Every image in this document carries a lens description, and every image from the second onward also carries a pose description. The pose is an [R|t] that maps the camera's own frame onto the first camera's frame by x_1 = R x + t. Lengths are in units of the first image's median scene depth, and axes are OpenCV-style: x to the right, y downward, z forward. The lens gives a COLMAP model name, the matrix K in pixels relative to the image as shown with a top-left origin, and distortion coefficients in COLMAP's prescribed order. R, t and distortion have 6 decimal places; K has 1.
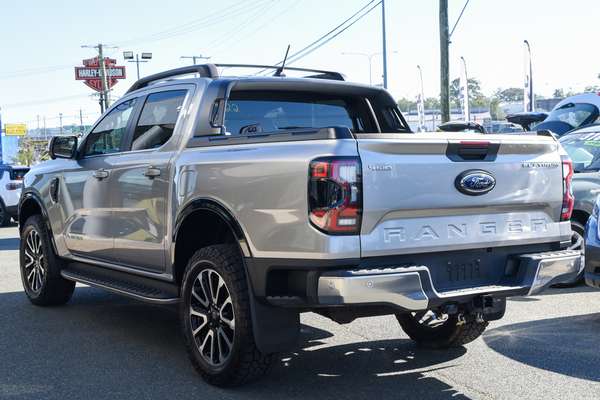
lens RADIAL K [[721.6, 0, 300.0], [0, 721.6, 200.0], [0, 0, 1]] dist [0.076281, -0.012912]
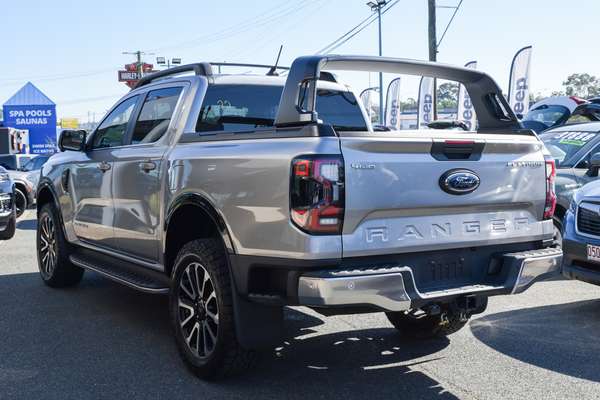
lens RADIAL K [[608.2, 0, 300.6], [0, 608.2, 175.7], [0, 0, 1]] dist [0.037351, -0.004352]
pose [[0.999795, 0.012334, -0.016051, 0.033004], [-0.012565, 0.999818, -0.014378, -0.015901], [0.015871, 0.014577, 0.999768, 0.143273]]
